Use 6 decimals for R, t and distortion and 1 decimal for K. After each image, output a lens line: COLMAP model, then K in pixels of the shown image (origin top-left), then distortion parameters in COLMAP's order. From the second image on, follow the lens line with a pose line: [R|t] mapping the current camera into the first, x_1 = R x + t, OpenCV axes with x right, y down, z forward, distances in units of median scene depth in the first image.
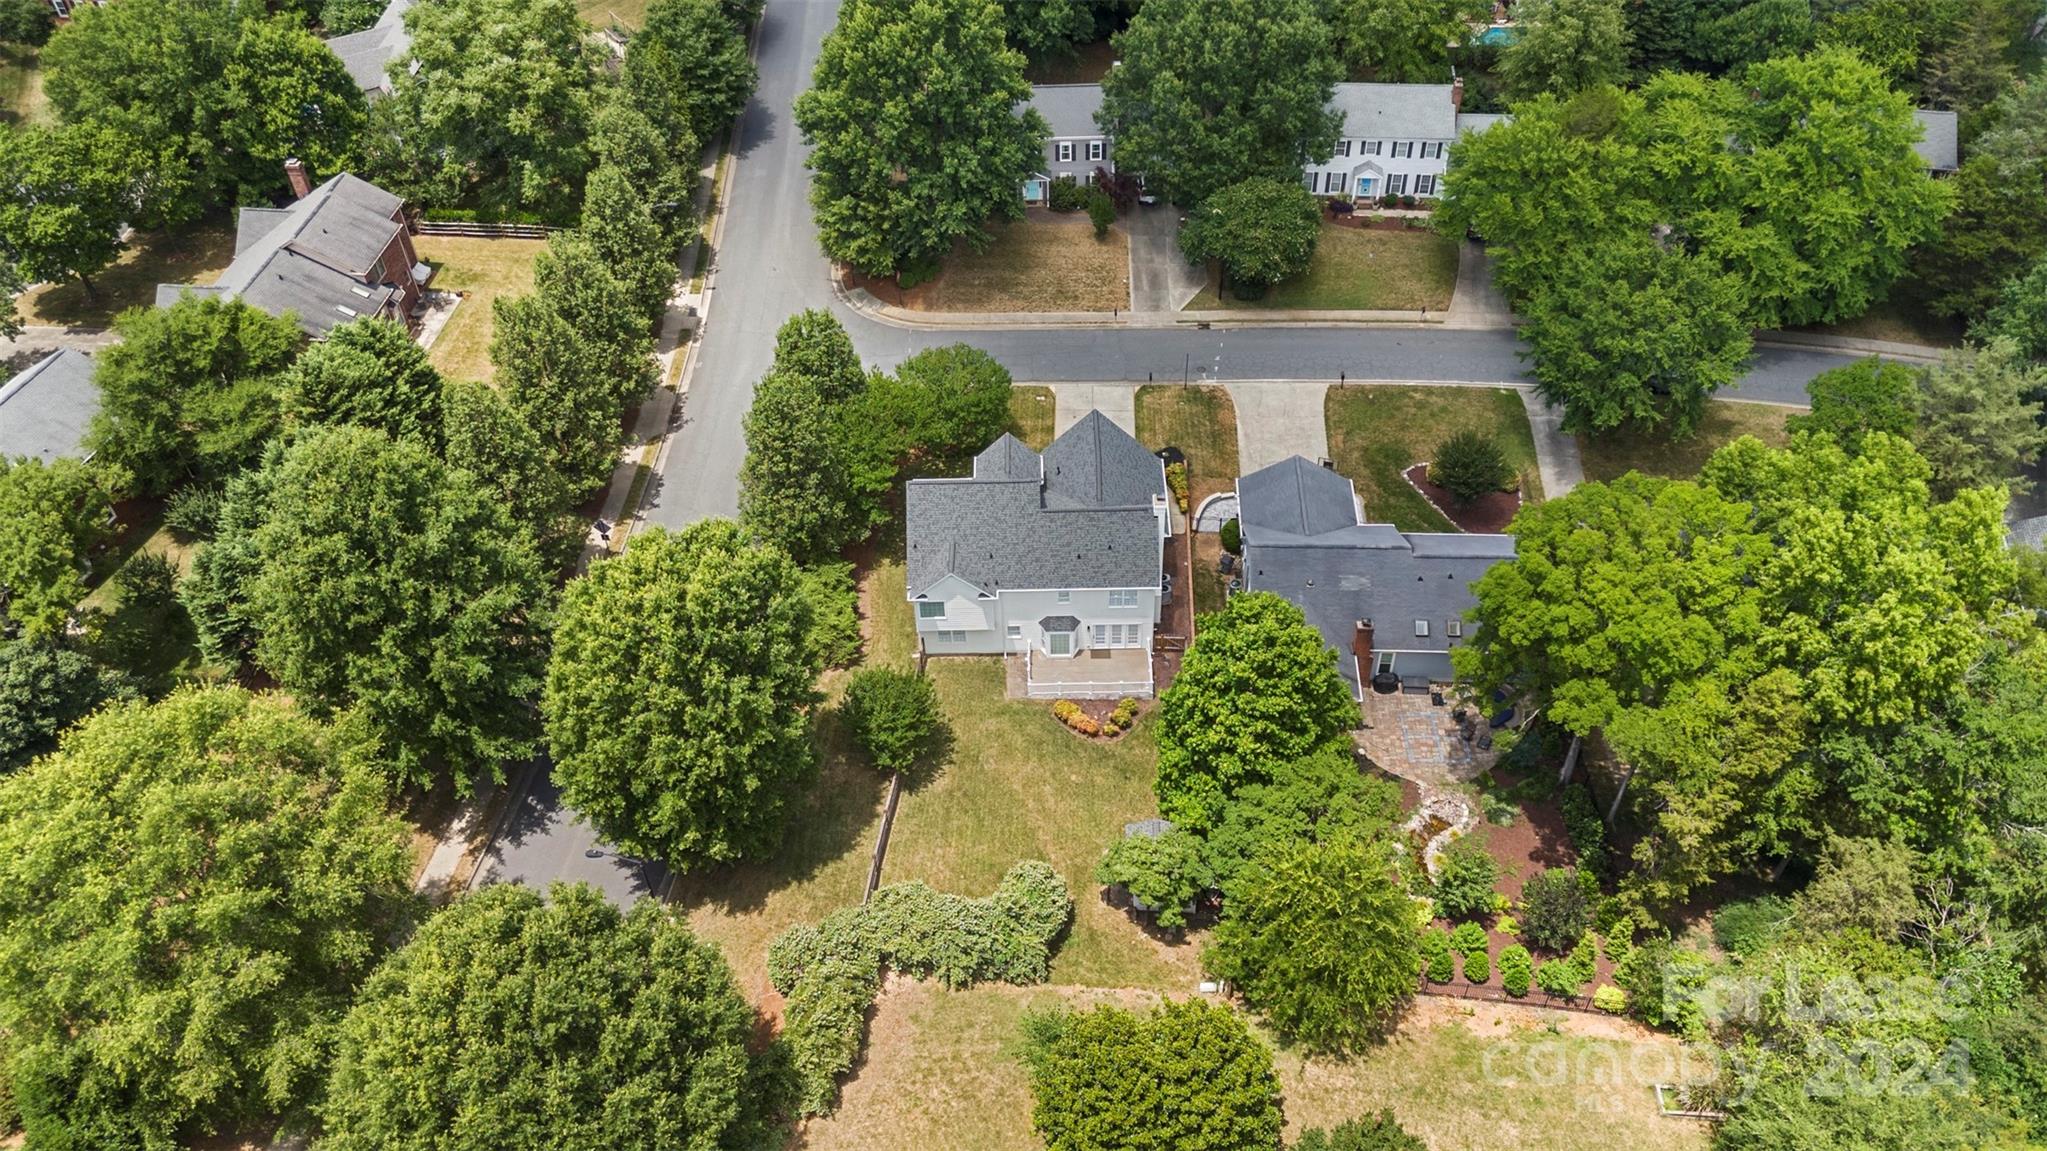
lens RADIAL K [[1491.1, 0, 1037.6], [0, 1491.1, 579.9], [0, 0, 1]] dist [0.103089, -0.121682]
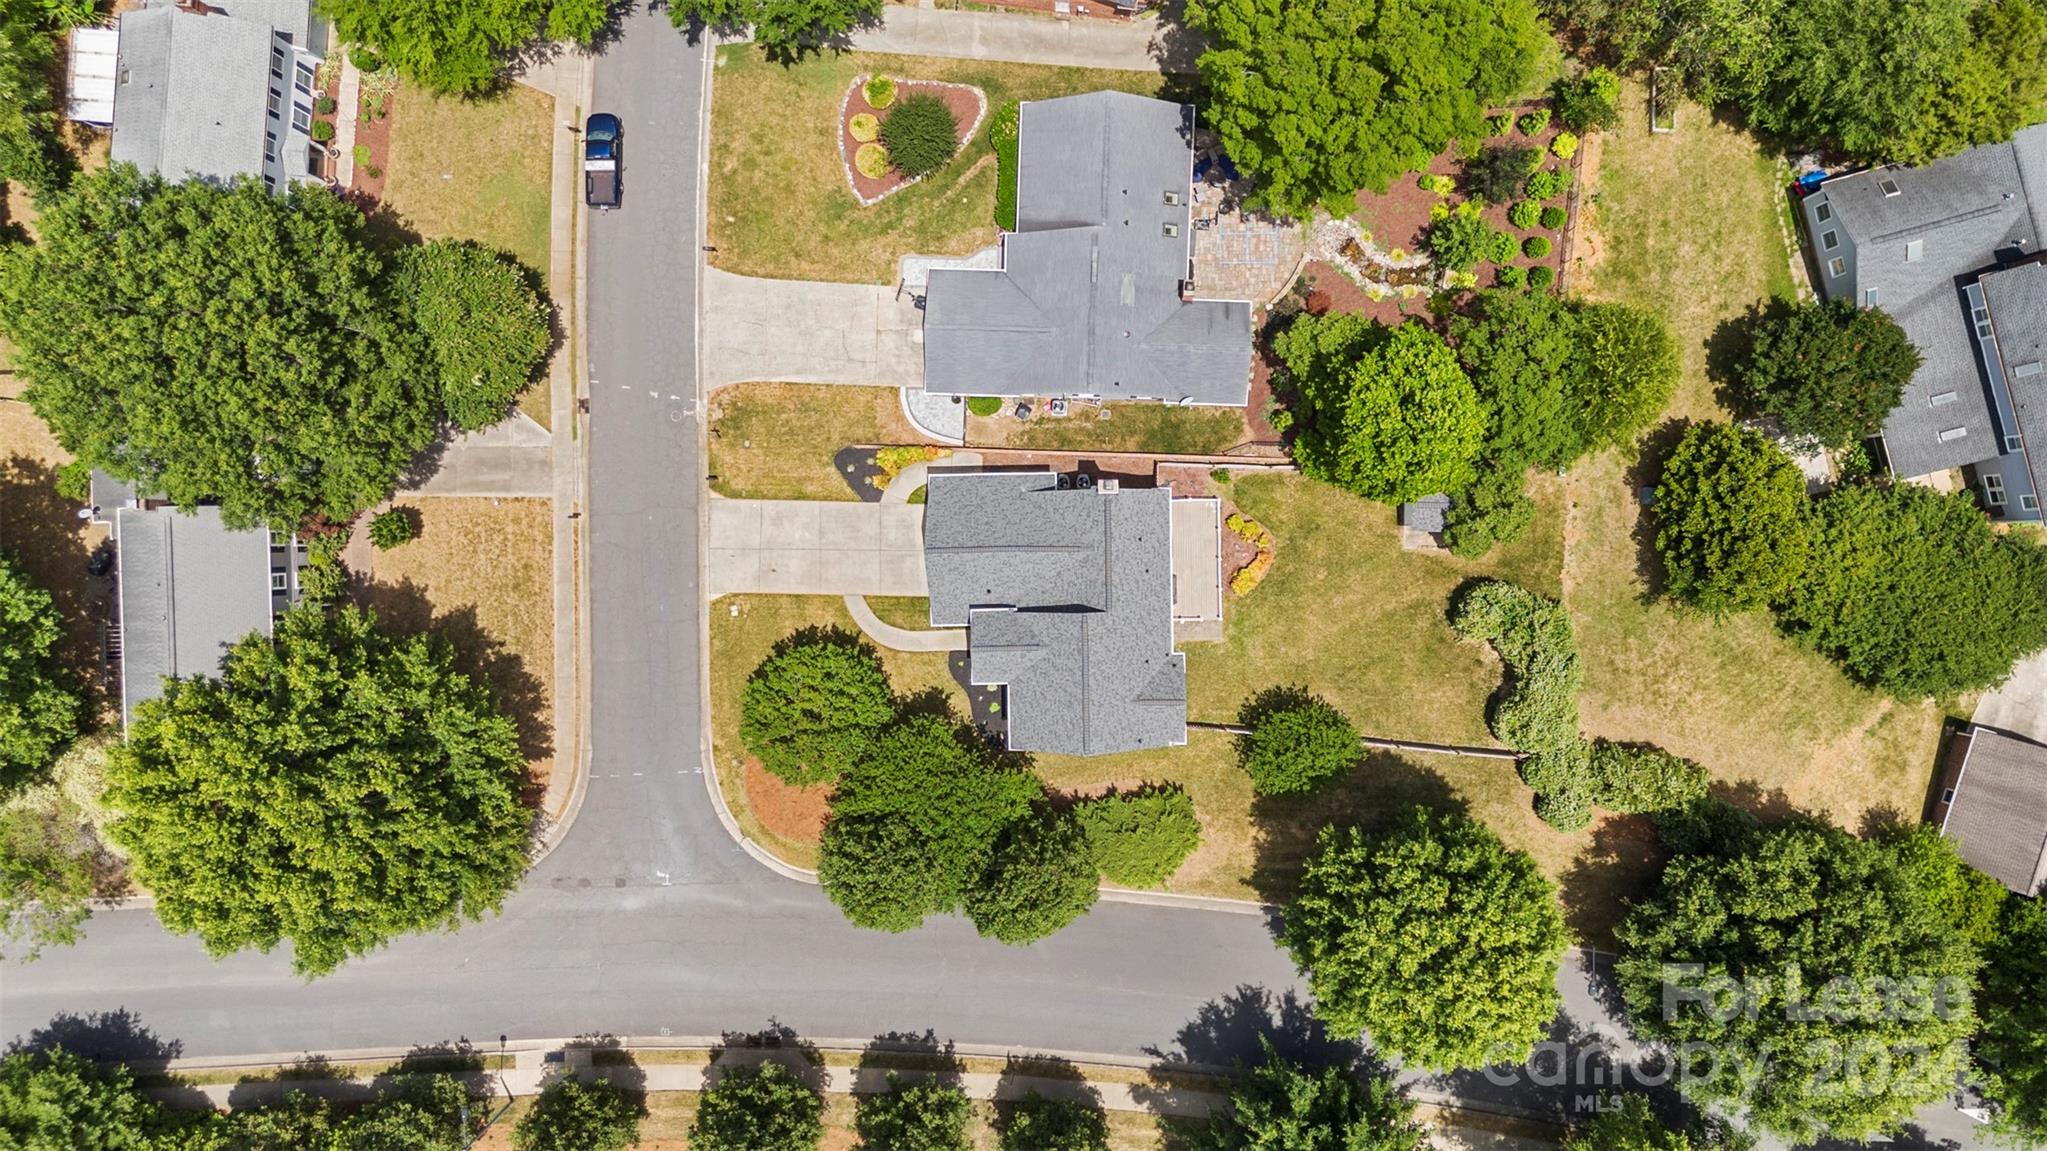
lens RADIAL K [[1482.6, 0, 1041.8], [0, 1482.6, 585.5], [0, 0, 1]] dist [0.095014, -0.130117]
pose [[-0.008118, -0.999838, 0.016058, 0.001123], [0.718511, 0.005336, 0.695495, -0.587683], [-0.695468, 0.017184, 0.718351, 0.280456]]
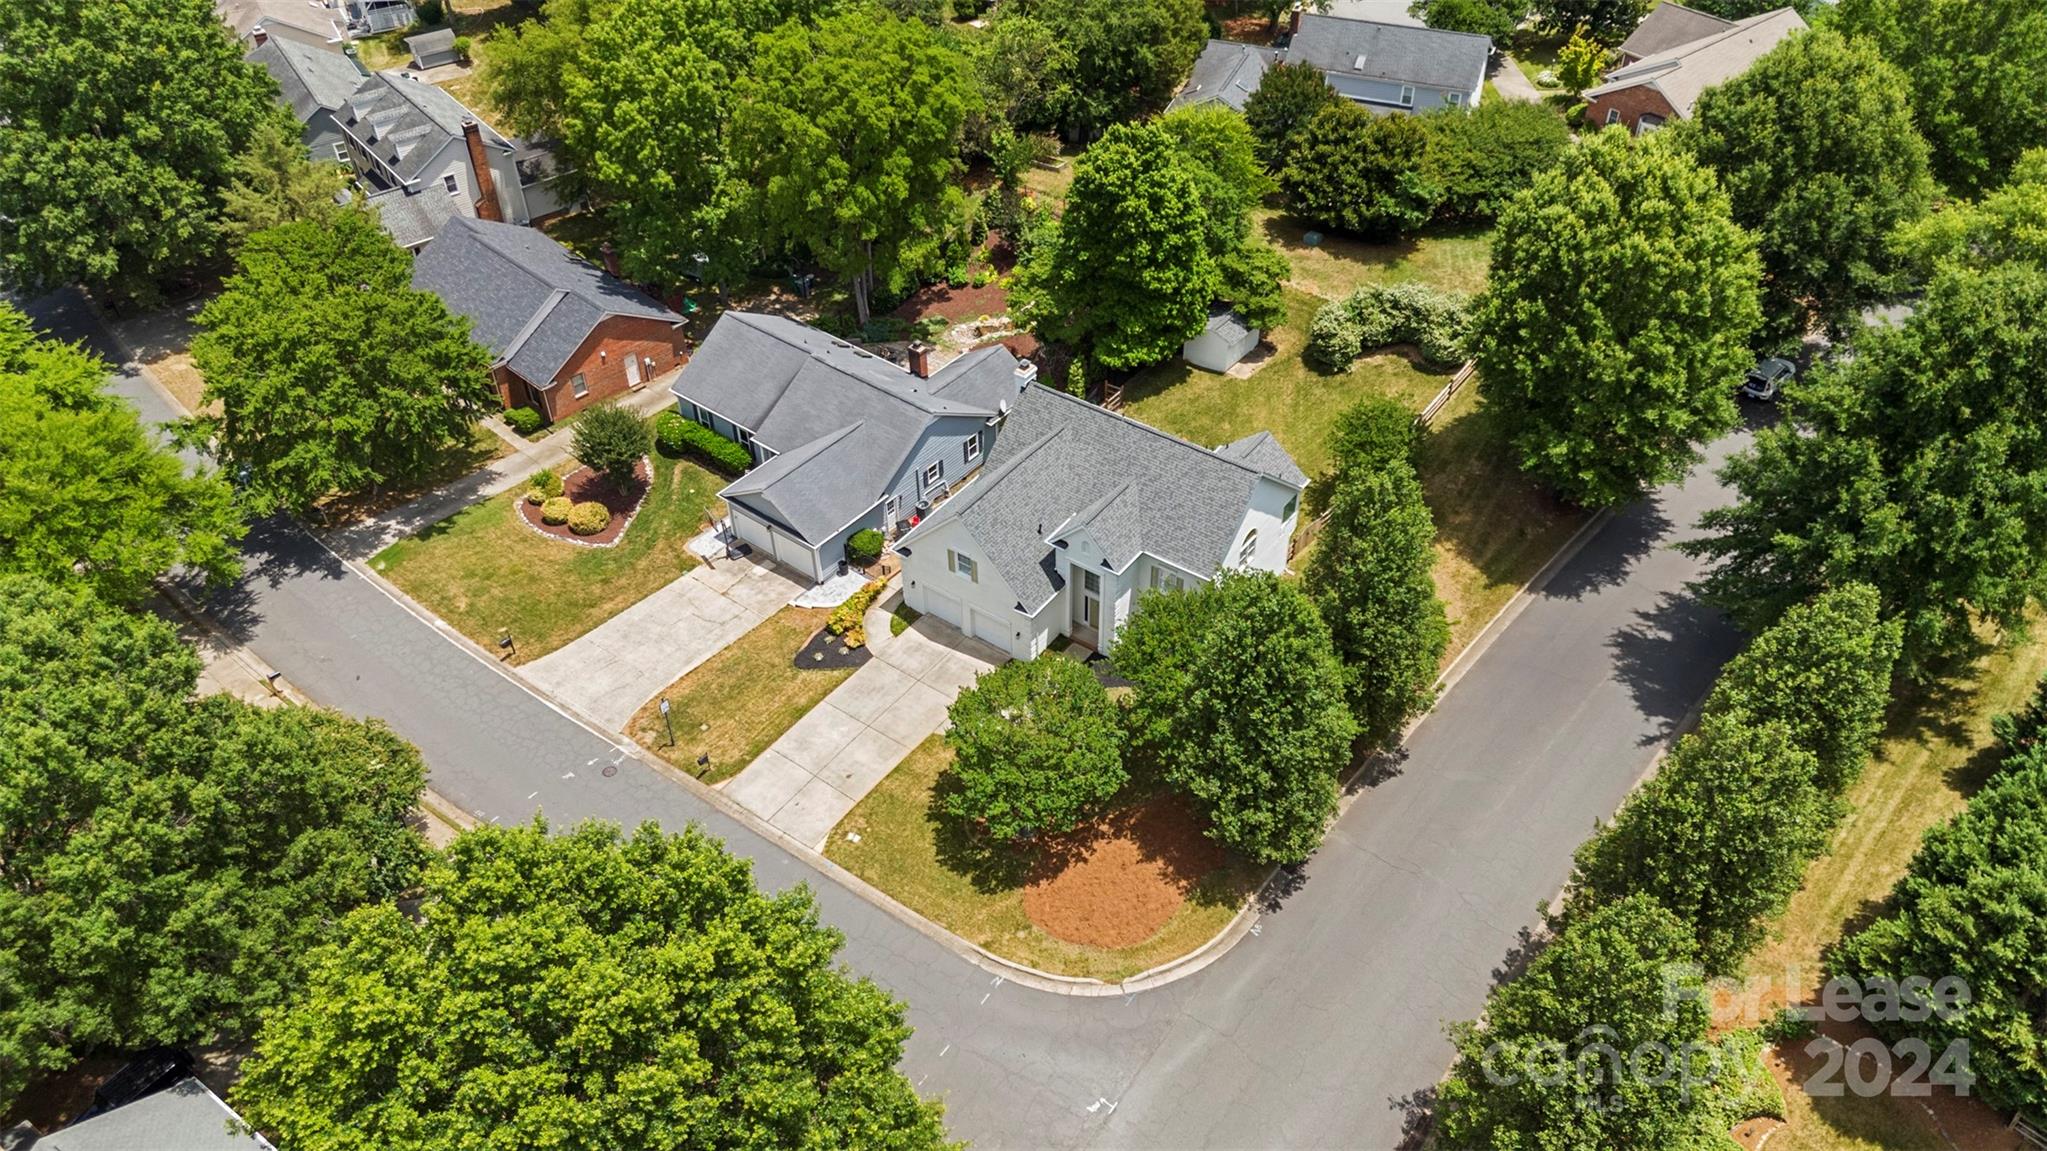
lens RADIAL K [[1482.6, 0, 1041.8], [0, 1482.6, 585.5], [0, 0, 1]] dist [0.095014, -0.130117]
pose [[-0.811393, -0.357204, 0.462652, -0.308238], [0.434477, 0.160888, 0.886197, -0.652765], [-0.390988, 0.920065, 0.024654, 0.867247]]
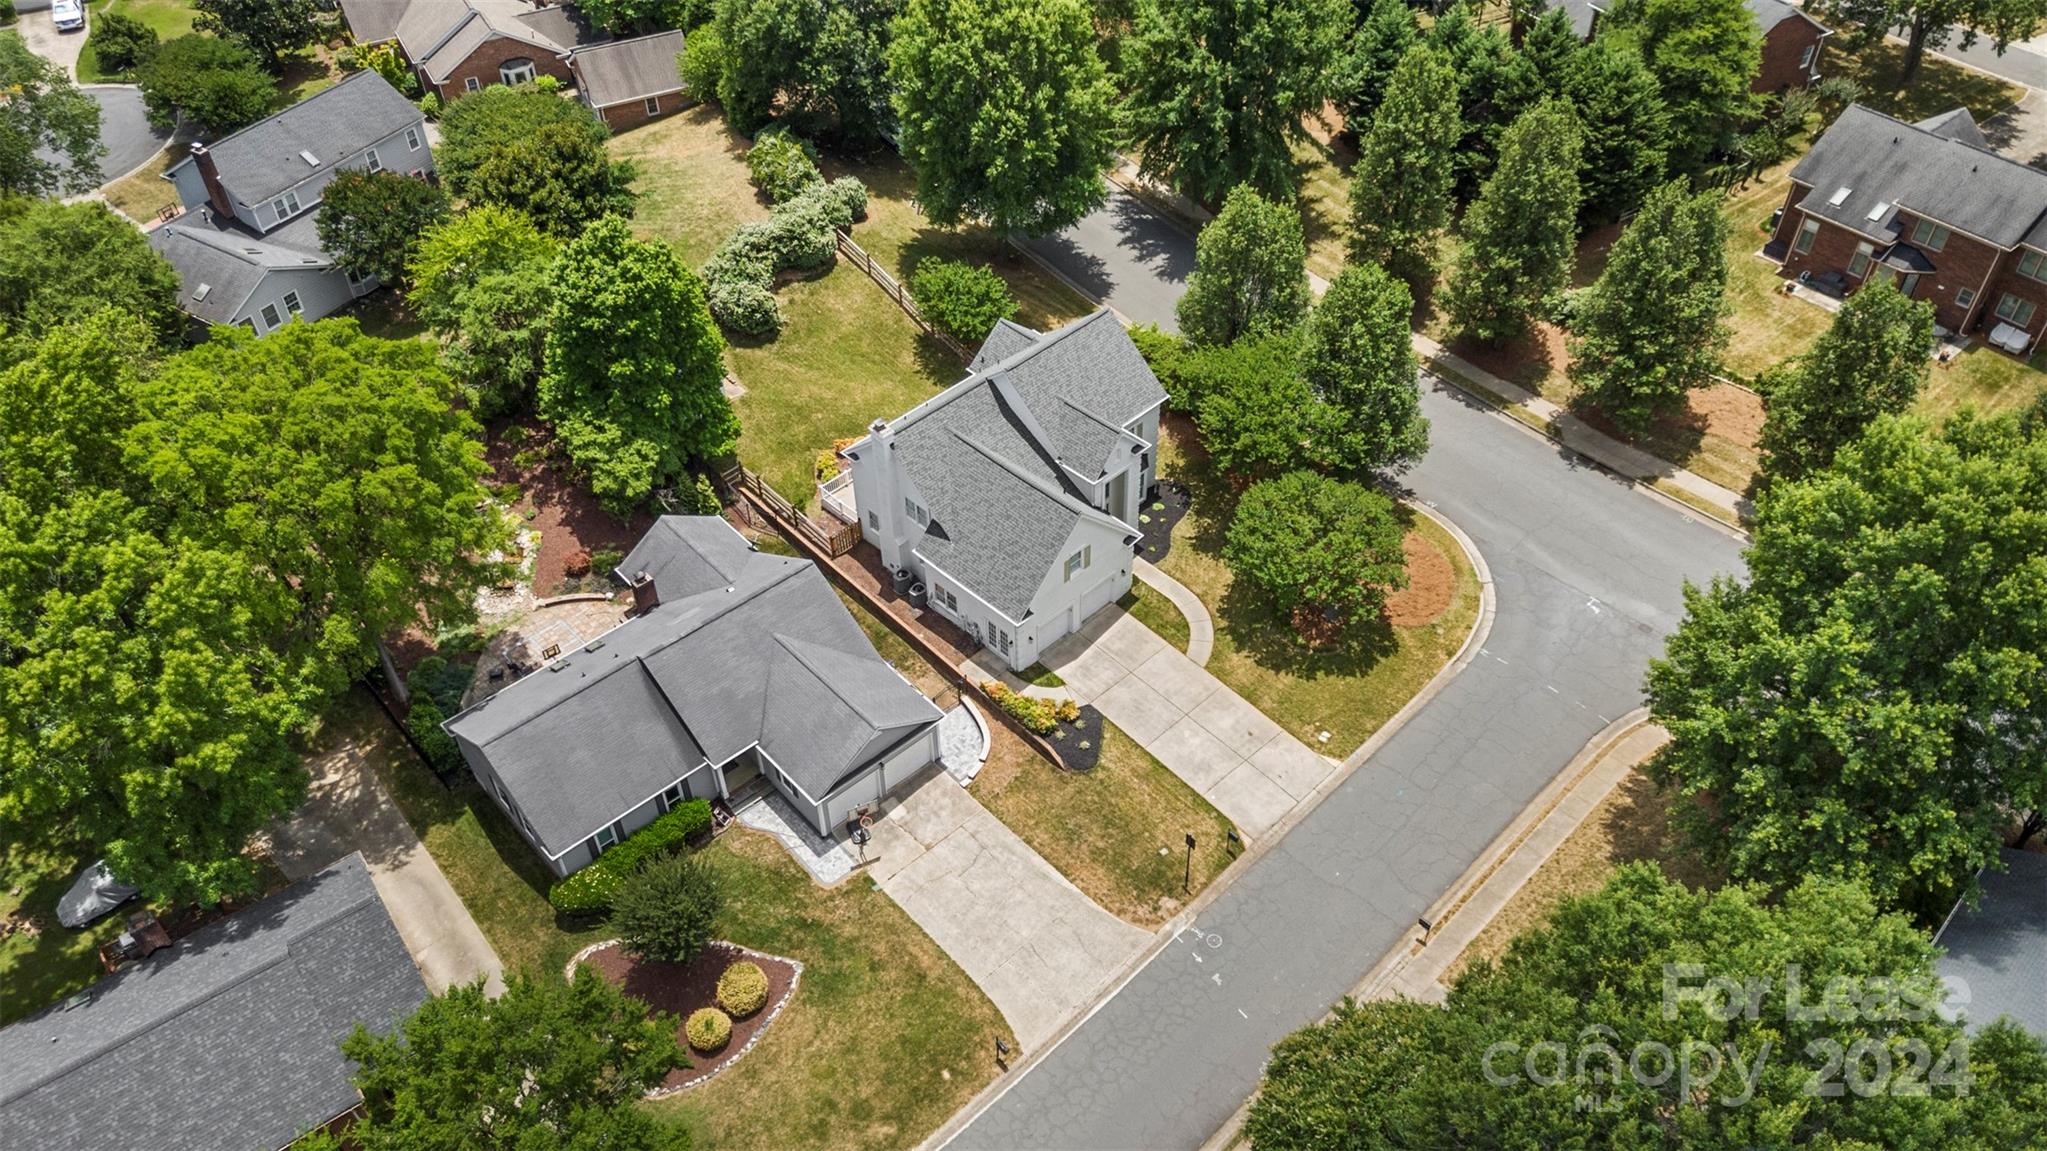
lens RADIAL K [[1482.6, 0, 1041.8], [0, 1482.6, 585.5], [0, 0, 1]] dist [0.095014, -0.130117]
pose [[-0.711145, 0.519159, -0.474074, 0.362867], [-0.464650, 0.158980, 0.871106, -0.644357], [0.527611, 0.839761, 0.128169, 0.804901]]
